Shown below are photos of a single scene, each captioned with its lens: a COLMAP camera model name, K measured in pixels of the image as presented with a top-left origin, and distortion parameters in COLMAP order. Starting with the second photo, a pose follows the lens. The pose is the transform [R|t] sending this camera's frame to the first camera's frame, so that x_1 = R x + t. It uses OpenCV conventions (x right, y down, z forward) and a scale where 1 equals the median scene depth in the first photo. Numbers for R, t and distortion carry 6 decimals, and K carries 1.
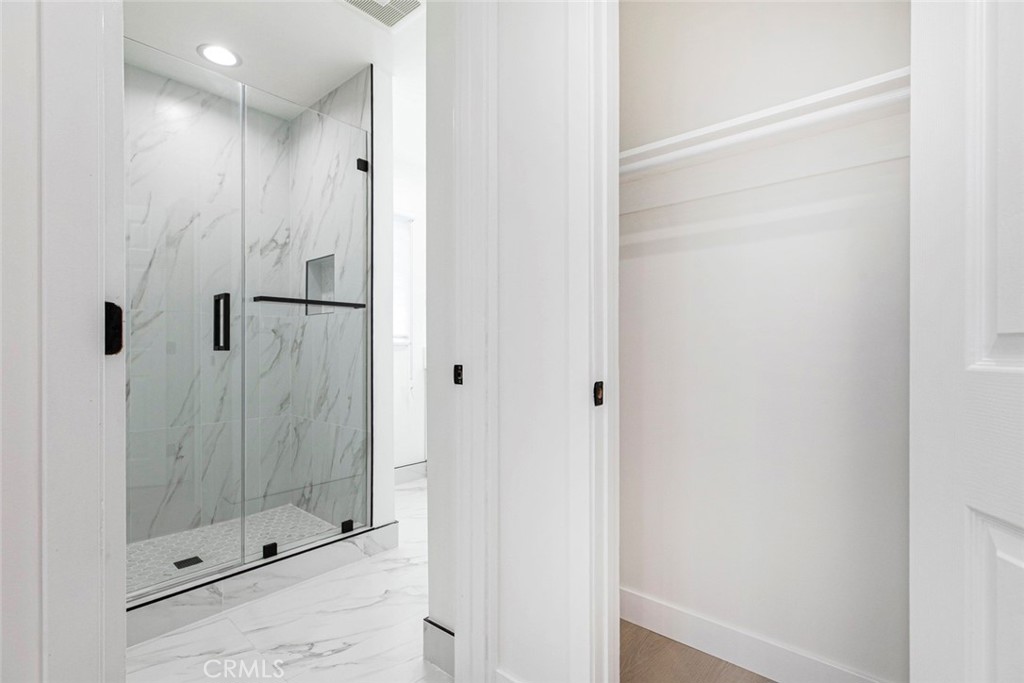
lens RADIAL K [[471.6, 0, 512.8], [0, 471.6, 344.7], [0, 0, 1]] dist [0.003726, 0.000667]
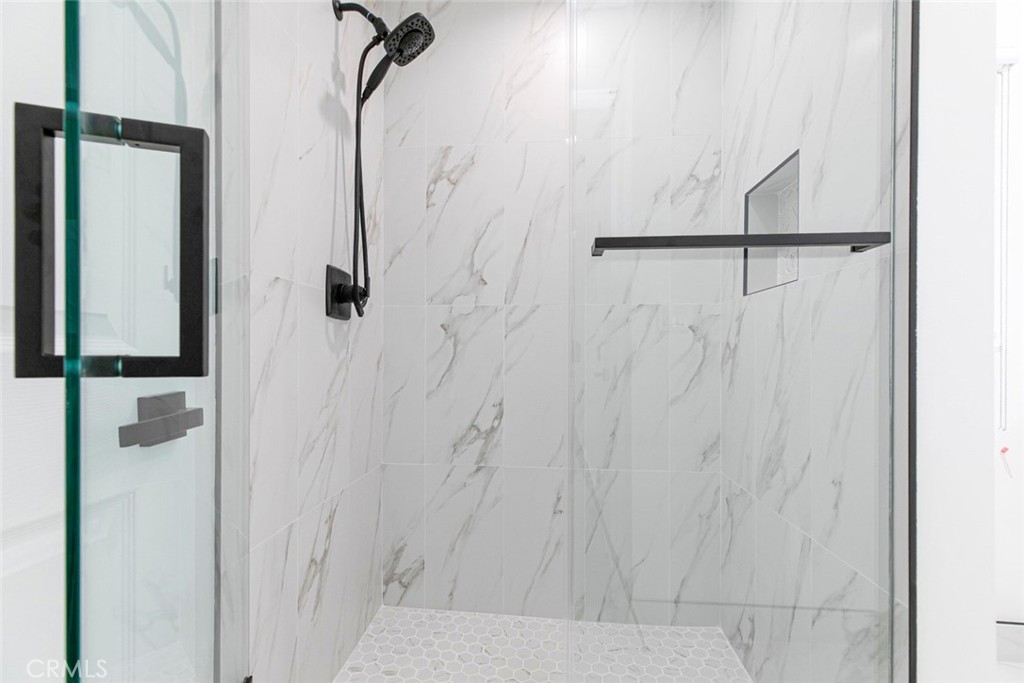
lens RADIAL K [[462.5, 0, 511.6], [0, 462.5, 352.8], [0, 0, 1]] dist [0.004222, -0.000643]
pose [[0.576926, 0.003632, -0.816788, -0.174725], [-0.000087, 0.999990, 0.004385, -0.000620], [0.816796, -0.002459, 0.576921, 0.519551]]
